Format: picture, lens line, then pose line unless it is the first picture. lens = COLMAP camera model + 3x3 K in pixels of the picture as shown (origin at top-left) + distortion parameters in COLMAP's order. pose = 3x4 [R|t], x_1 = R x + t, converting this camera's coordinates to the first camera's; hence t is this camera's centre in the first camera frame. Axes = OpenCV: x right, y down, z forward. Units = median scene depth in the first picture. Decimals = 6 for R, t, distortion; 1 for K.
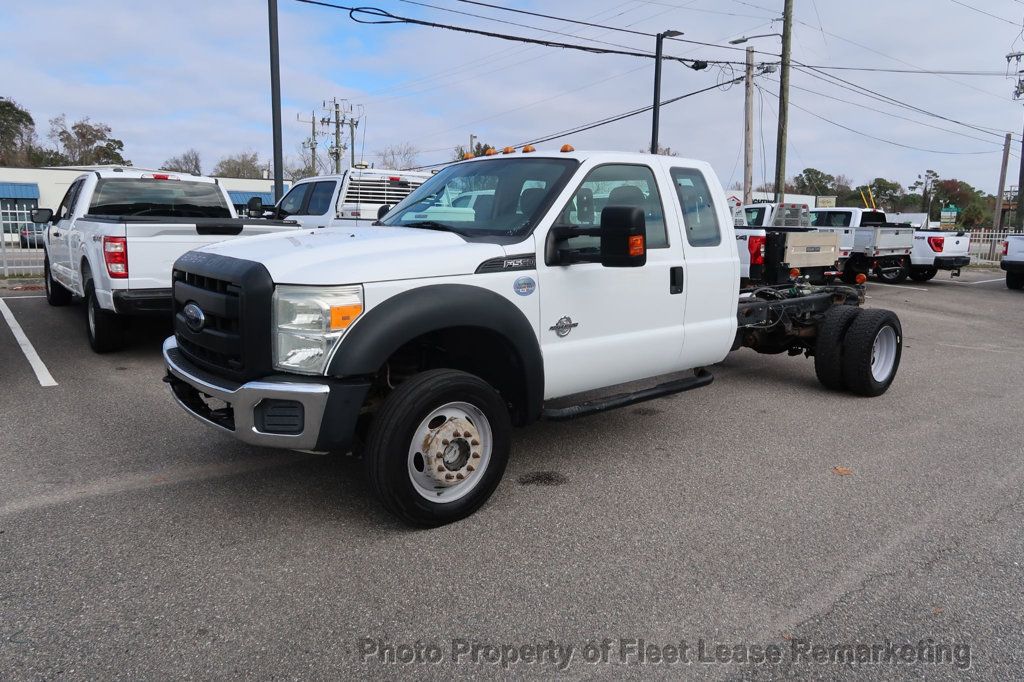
lens RADIAL K [[712.1, 0, 509.9], [0, 712.1, 338.8], [0, 0, 1]] dist [-0.025568, 0.006636]
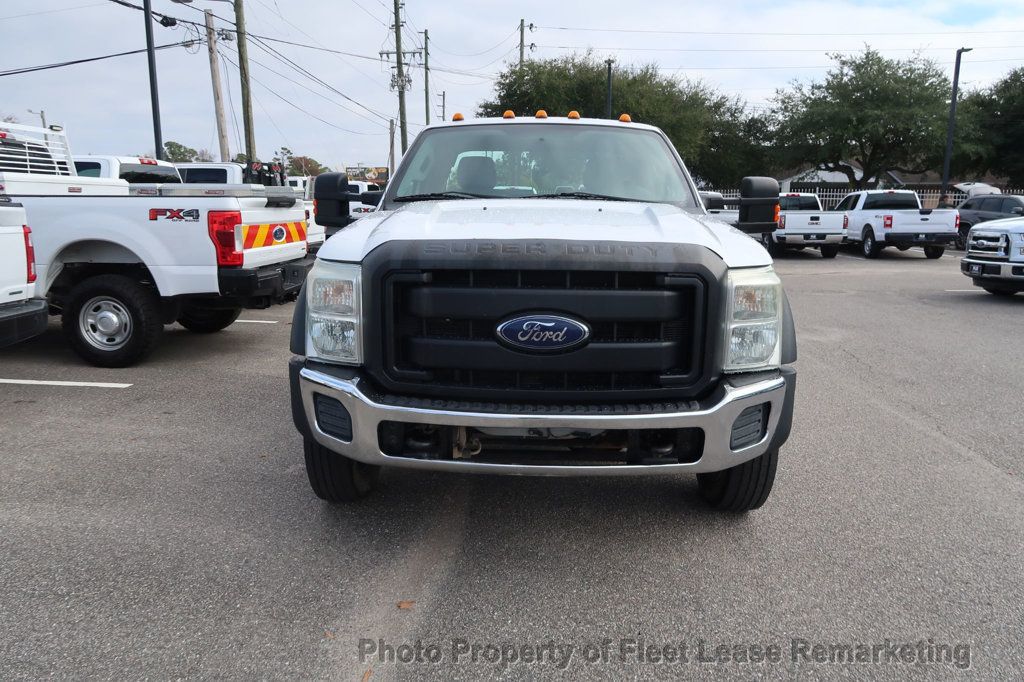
lens RADIAL K [[712.1, 0, 509.9], [0, 712.1, 338.8], [0, 0, 1]] dist [-0.025568, 0.006636]
pose [[0.666402, -0.154286, 0.729454, -0.199031], [0.128999, 0.987460, 0.091007, -0.018779], [-0.734348, 0.033452, 0.677948, 0.113779]]
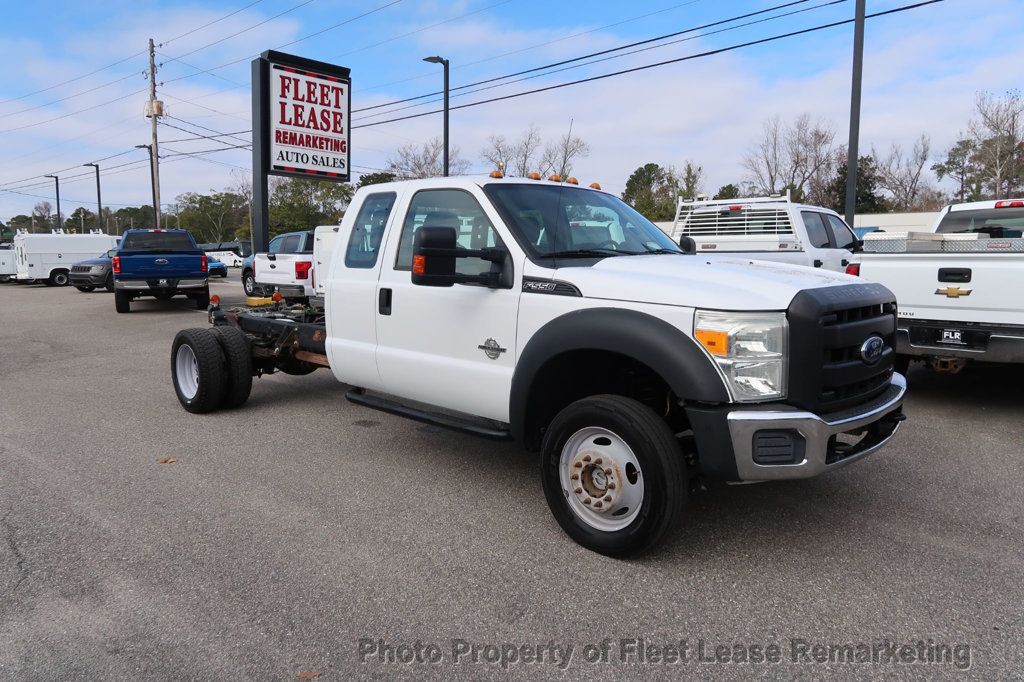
lens RADIAL K [[712.1, 0, 509.9], [0, 712.1, 338.8], [0, 0, 1]] dist [-0.025568, 0.006636]
pose [[0.136221, 0.097604, -0.985859, 0.410594], [-0.156340, 0.984783, 0.075896, -0.045046], [0.978265, 0.143790, 0.149407, 0.333744]]
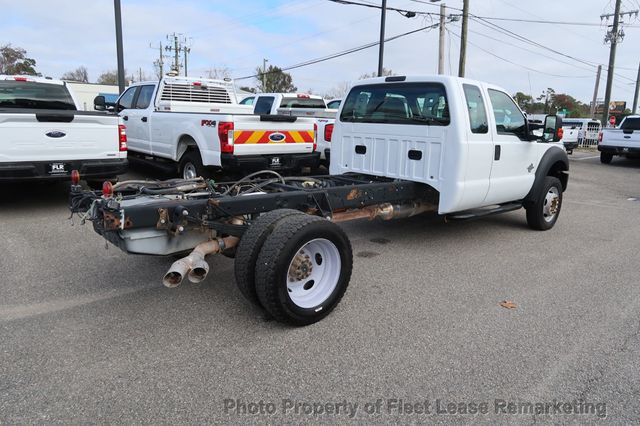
lens RADIAL K [[445.0, 0, 318.7], [0, 445.0, 211.6], [0, 0, 1]] dist [-0.025568, 0.006636]
pose [[0.998134, 0.000367, 0.061064, 0.014631], [-0.003261, 0.998875, 0.047304, -0.006873], [-0.060978, -0.047415, 0.997012, 0.048580]]
